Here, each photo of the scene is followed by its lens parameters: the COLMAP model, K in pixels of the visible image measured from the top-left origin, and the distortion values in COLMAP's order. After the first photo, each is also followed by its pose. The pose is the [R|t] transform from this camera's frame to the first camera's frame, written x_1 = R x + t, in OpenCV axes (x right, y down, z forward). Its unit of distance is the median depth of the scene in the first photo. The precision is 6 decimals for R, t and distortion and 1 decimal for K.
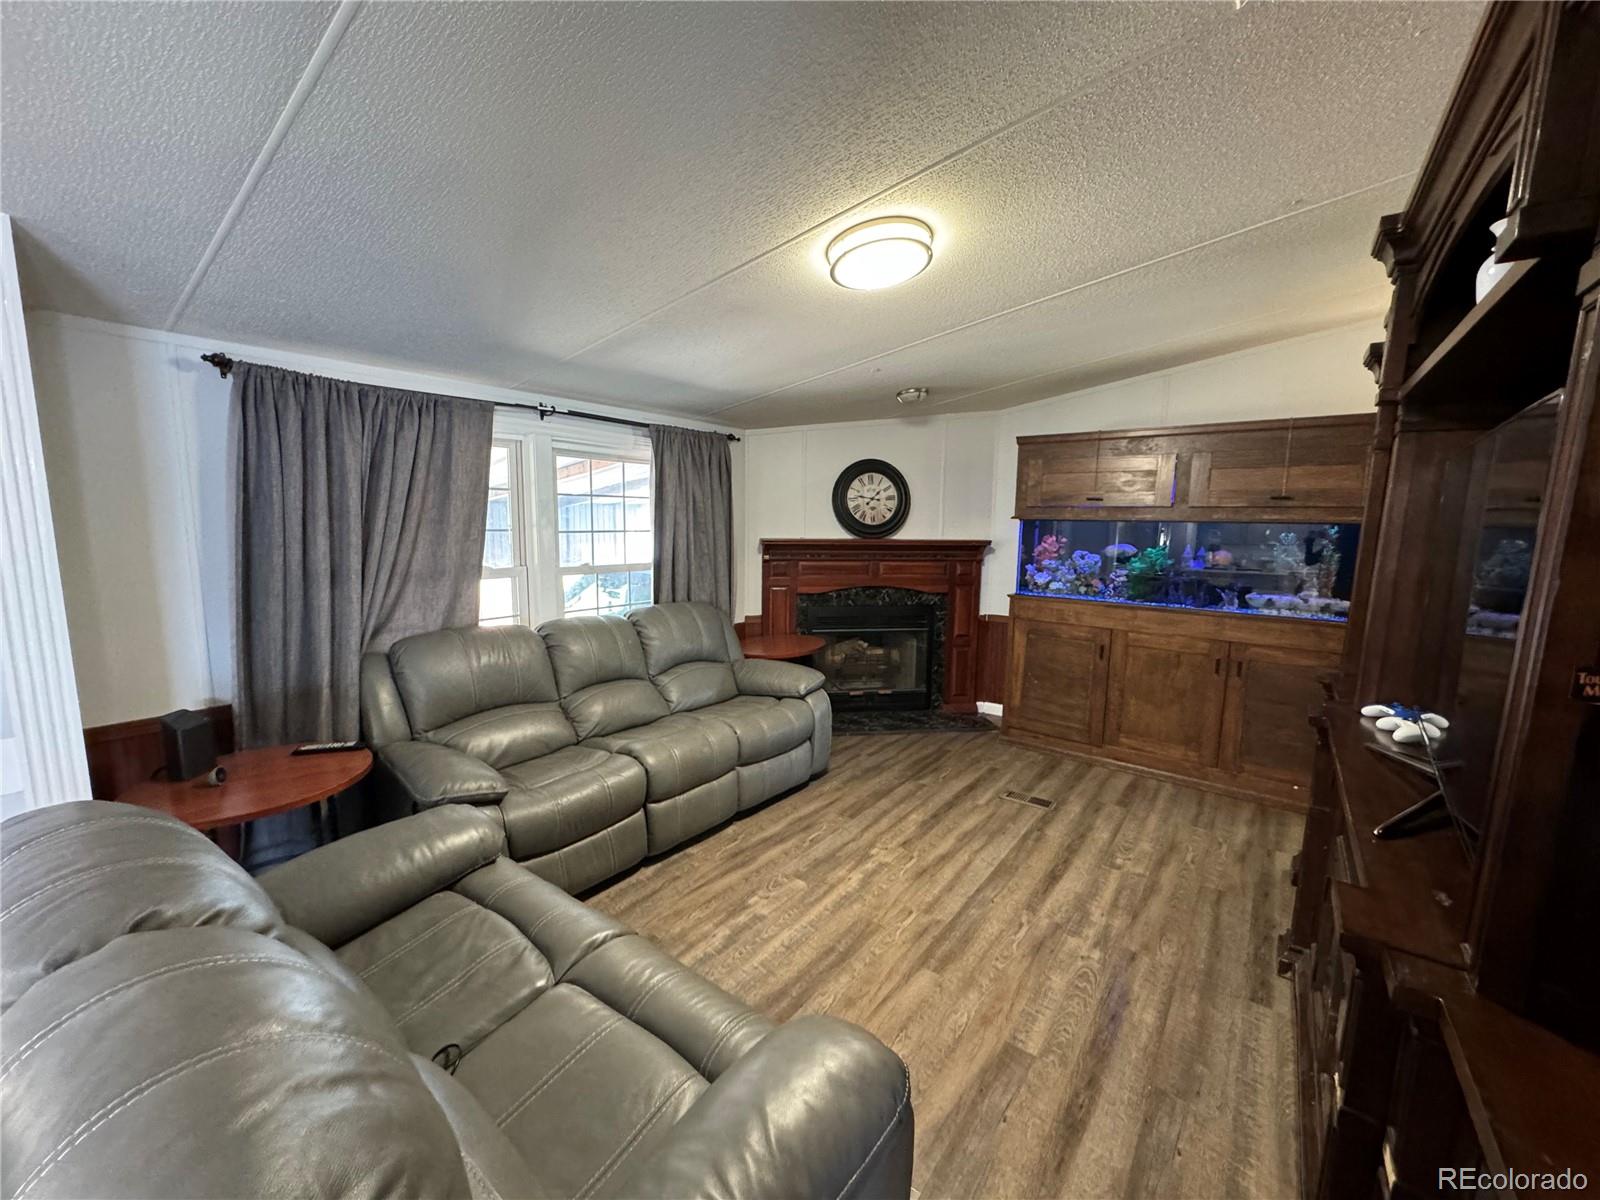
lens RADIAL K [[637.8, 0, 796.6], [0, 637.8, 601.7], [0, 0, 1]] dist [-0.001379, 0.000389]
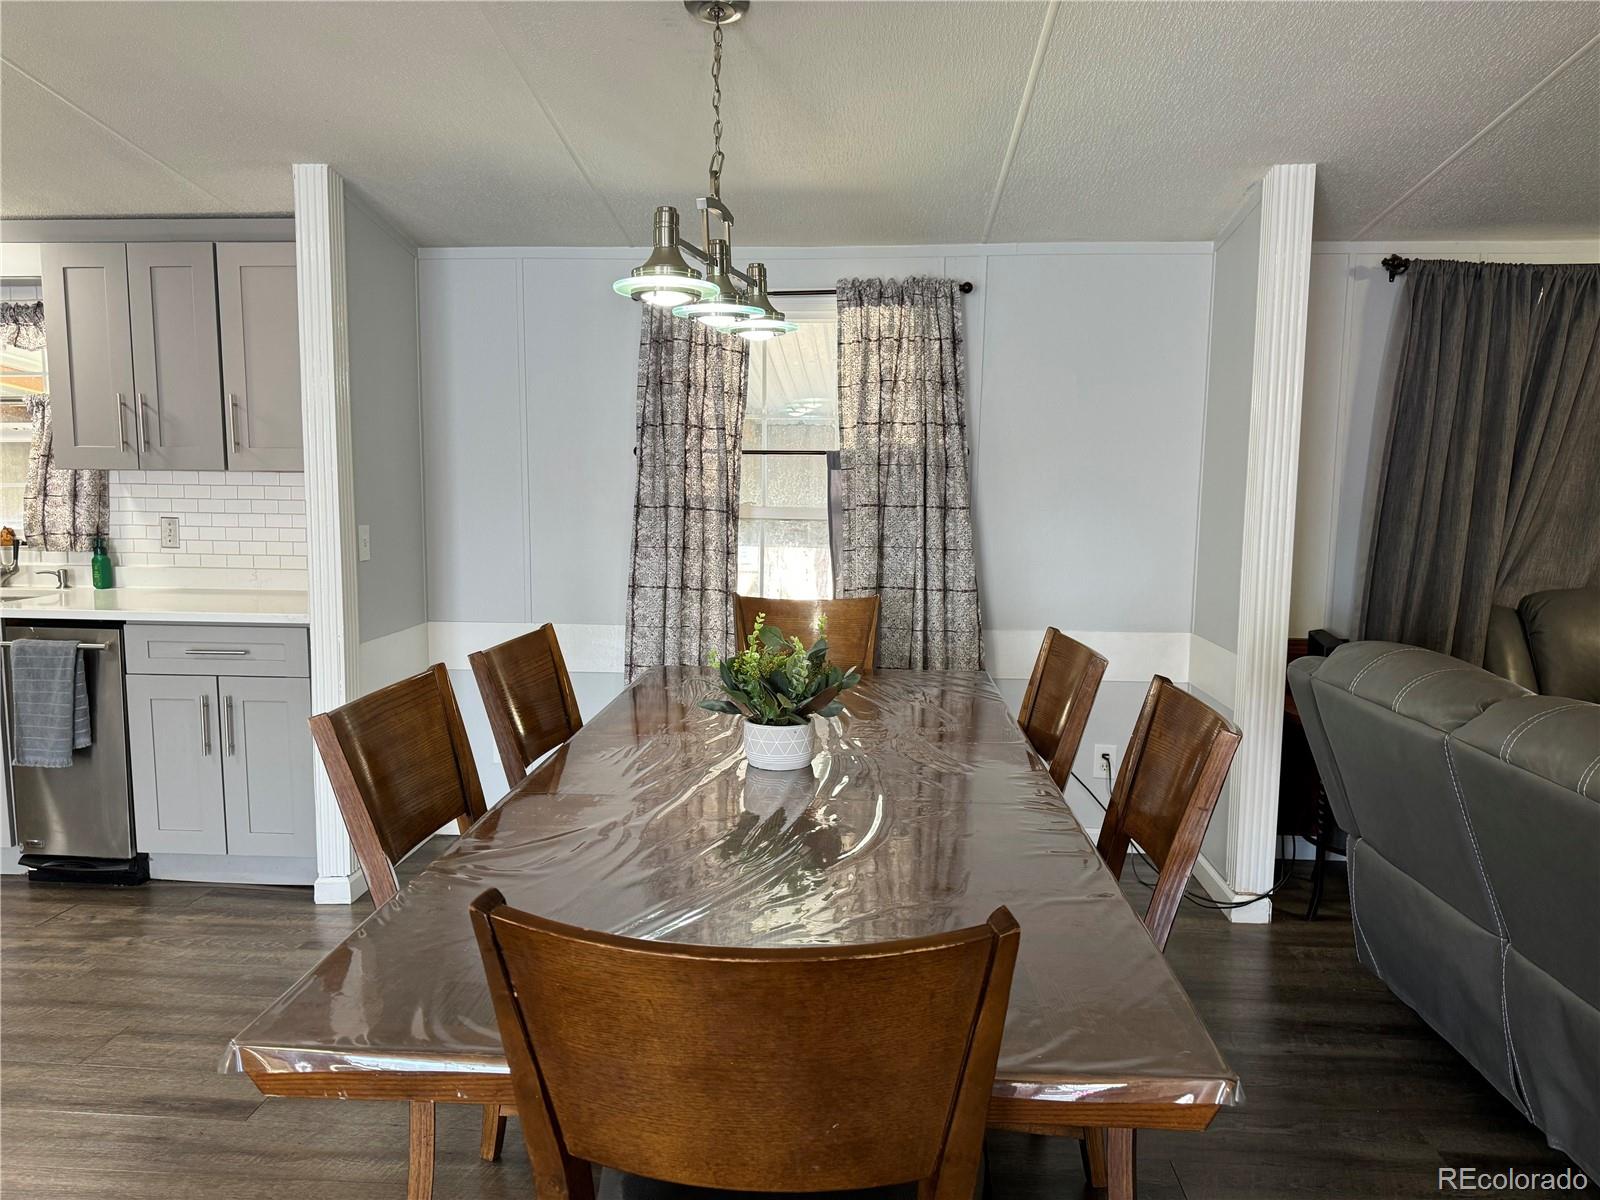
lens RADIAL K [[1136.3, 0, 795.9], [0, 1136.3, 609.4], [0, 0, 1]] dist [0.058562, -0.071679]
pose [[0.552836, 0.096874, -0.827640, 0.025494], [-0.115059, 0.992580, 0.039325, 0.099515], [0.825309, 0.073487, 0.559880, -0.394244]]
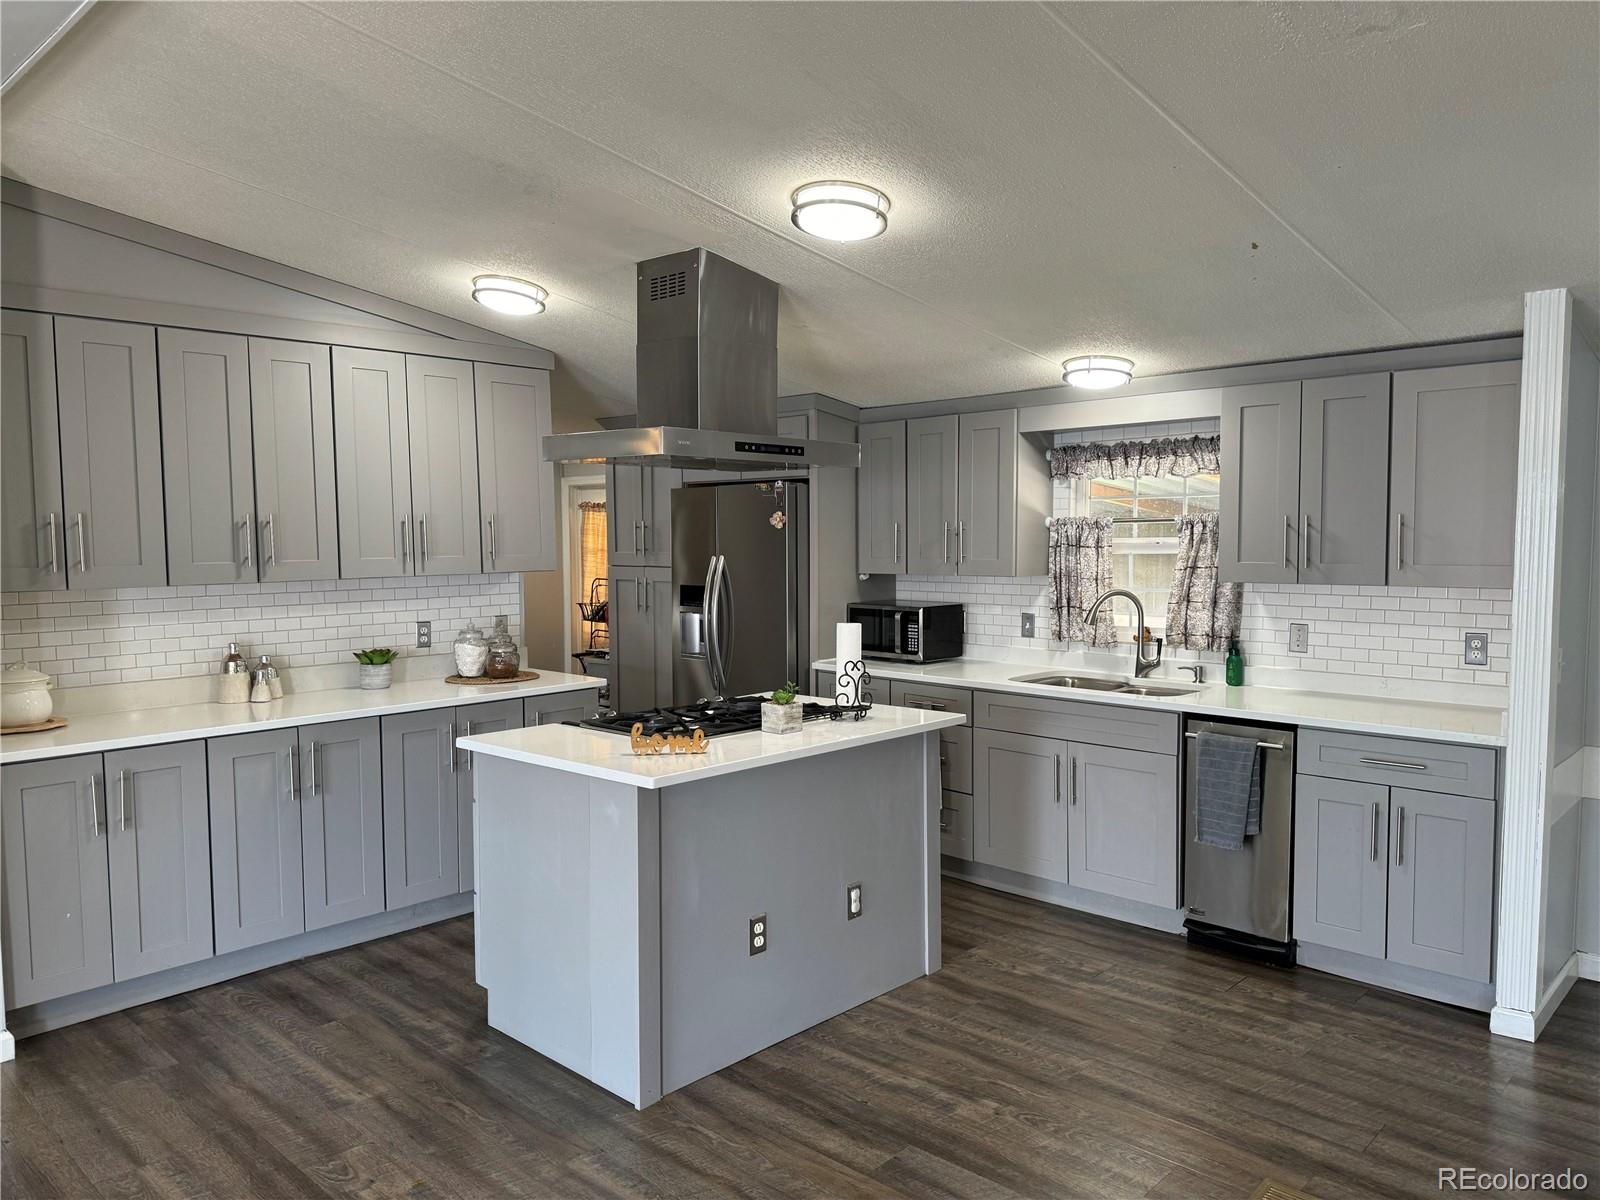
lens RADIAL K [[1136.3, 0, 792.2], [0, 1136.3, 607.6], [0, 0, 1]] dist [0.058562, -0.071679]
pose [[-0.108350, 0.059630, -0.992323, 0.006369], [-0.124744, 0.989494, 0.073080, 0.084931], [0.986255, 0.131704, -0.099773, -0.712796]]
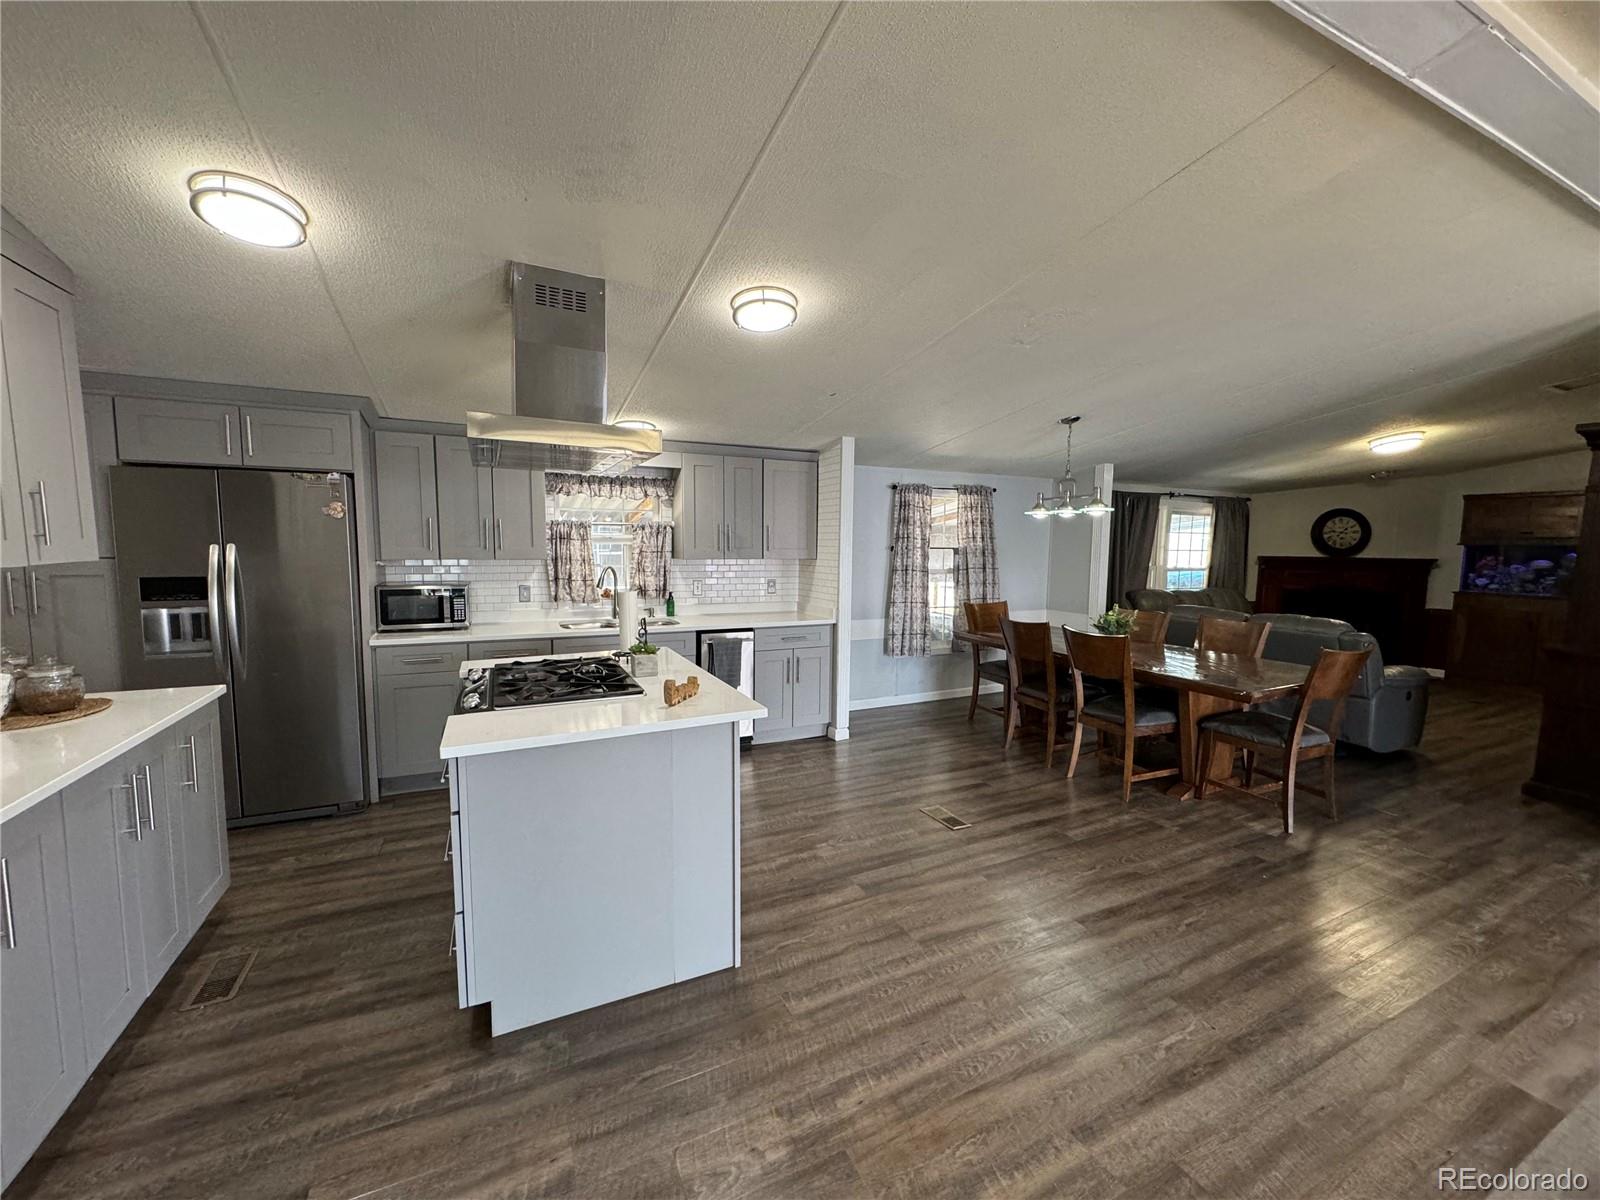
lens RADIAL K [[637.8, 0, 802.9], [0, 637.8, 599.9], [0, 0, 1]] dist [-0.001379, 0.000389]
pose [[0.894400, 0.043238, -0.445173, -0.516873], [-0.063080, 0.997562, -0.029846, 0.198177], [0.442797, 0.054776, 0.894947, -1.437166]]
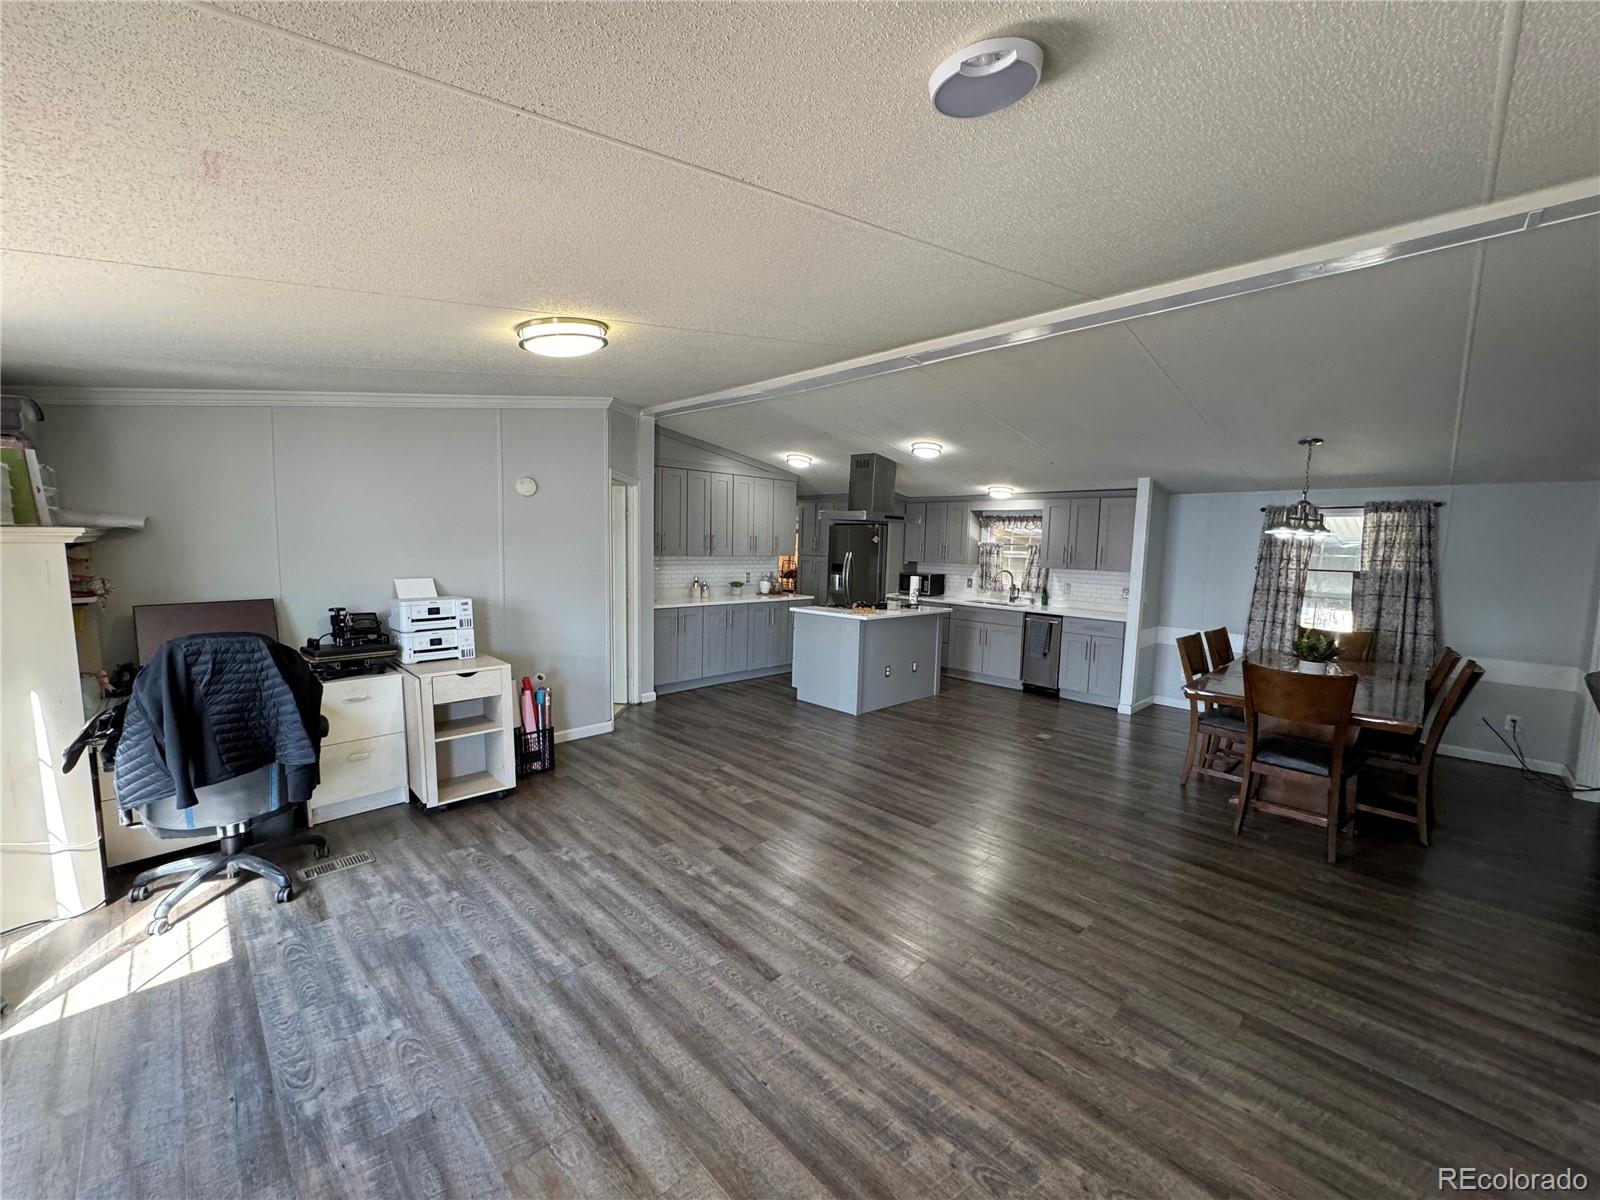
lens RADIAL K [[637.8, 0, 801.0], [0, 637.8, 602.9], [0, 0, 1]] dist [-0.001379, 0.000389]
pose [[-0.133151, 0.083485, -0.987573, 0.803457], [-0.158592, 0.981811, 0.104381, 0.109709], [0.978325, 0.170520, -0.117489, -0.861912]]
